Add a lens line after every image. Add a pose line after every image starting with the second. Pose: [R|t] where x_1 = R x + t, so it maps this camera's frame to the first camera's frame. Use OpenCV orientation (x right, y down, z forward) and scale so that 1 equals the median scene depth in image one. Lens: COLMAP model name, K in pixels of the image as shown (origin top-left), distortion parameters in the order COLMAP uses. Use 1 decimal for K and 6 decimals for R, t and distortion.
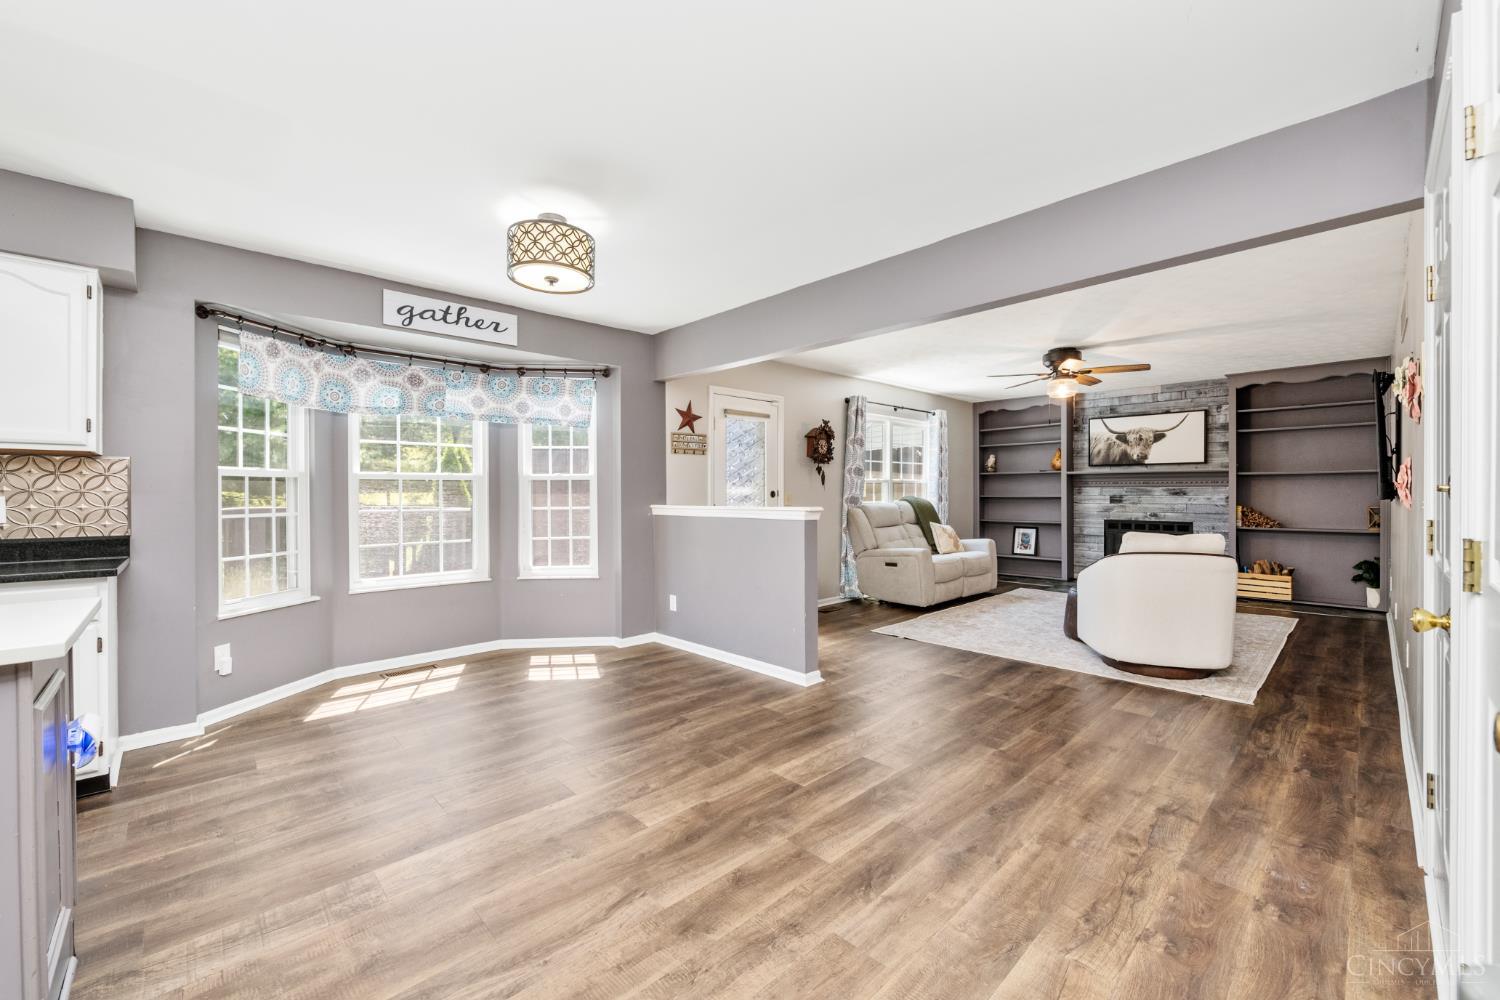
lens RADIAL K [[602.7, 0, 749.9], [0, 602.7, 491.1], [0, 0, 1]] dist [-0.015786, -0.000042]
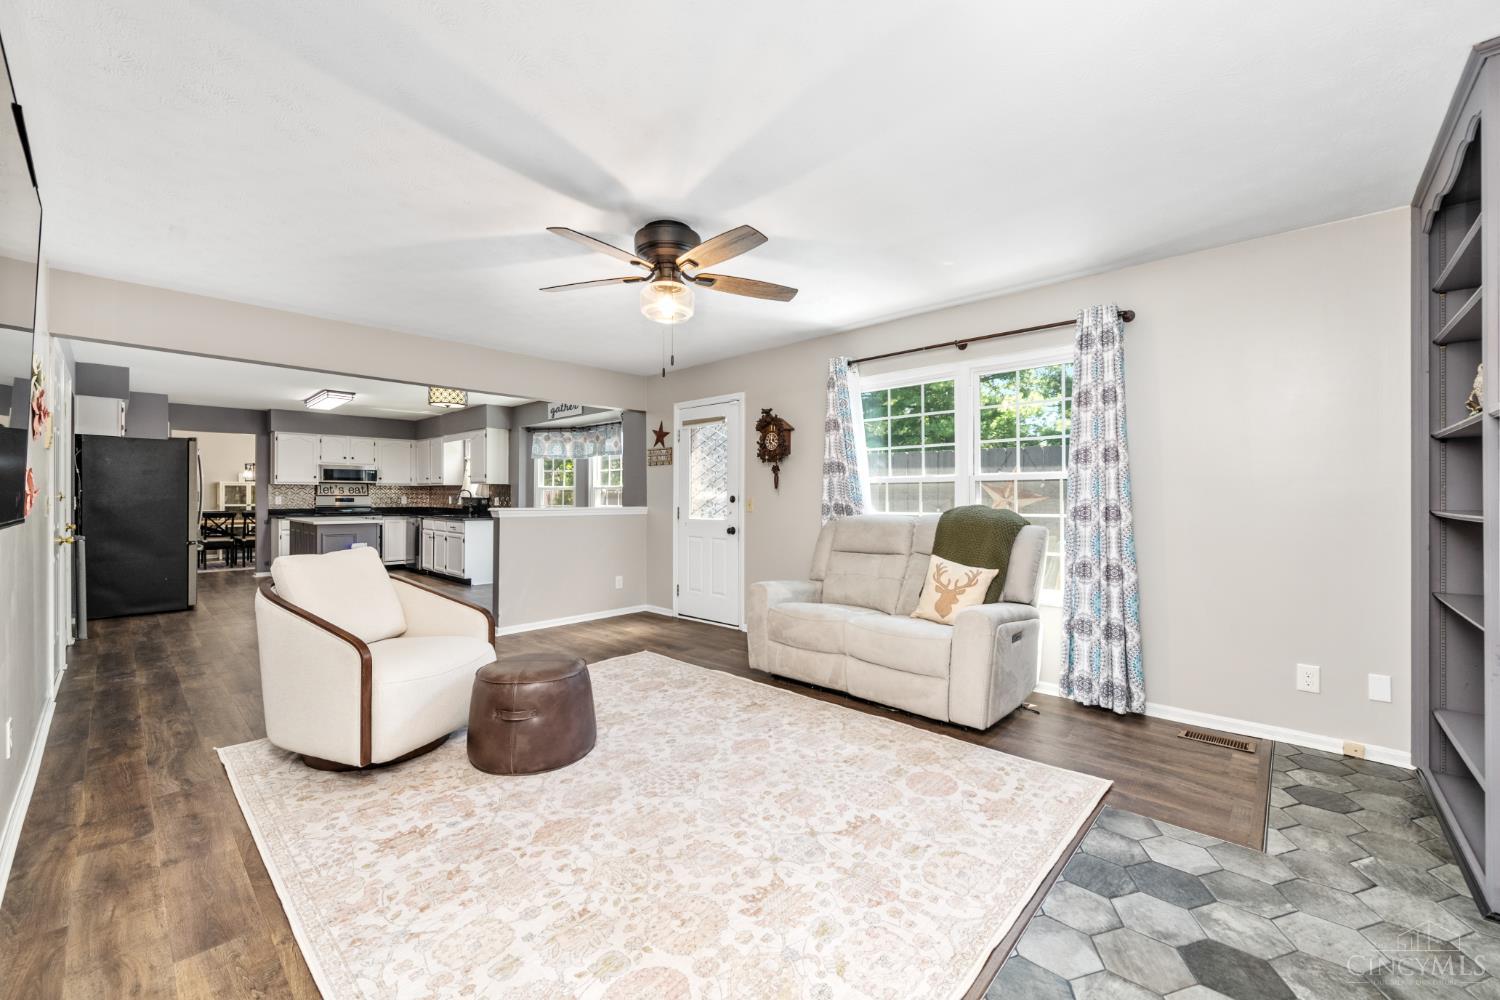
lens RADIAL K [[593.7, 0, 750.0], [0, 593.7, 500.0], [0, 0, 1]] dist [-0.020884, 0.000150]
pose [[0.065926, 0.009461, -0.997780, 1.502363], [0.002945, 0.999949, 0.009676, -0.002968], [0.997820, -0.003576, 0.065895, 1.492137]]
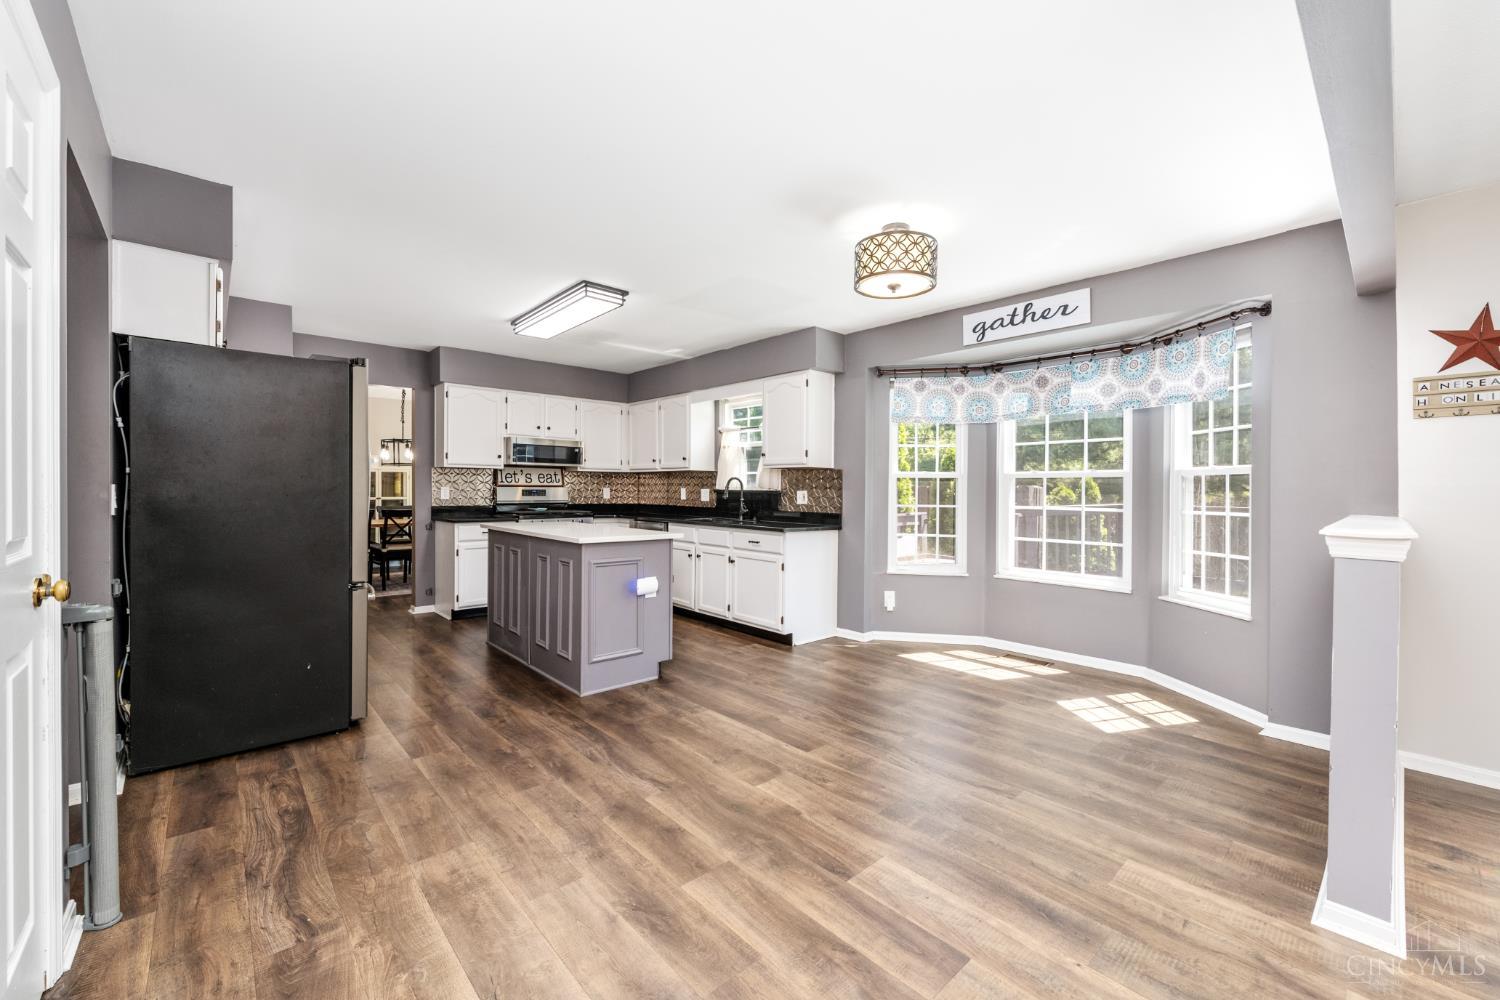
lens RADIAL K [[601.9, 0, 744.8], [0, 601.9, 494.1], [0, 0, 1]] dist [-0.007149, 0.000120]
pose [[-0.034517, 0.011050, -0.999343, 0.540871], [-0.004620, 0.999926, 0.011216, -0.001074], [0.999393, 0.005004, -0.034463, 0.575802]]
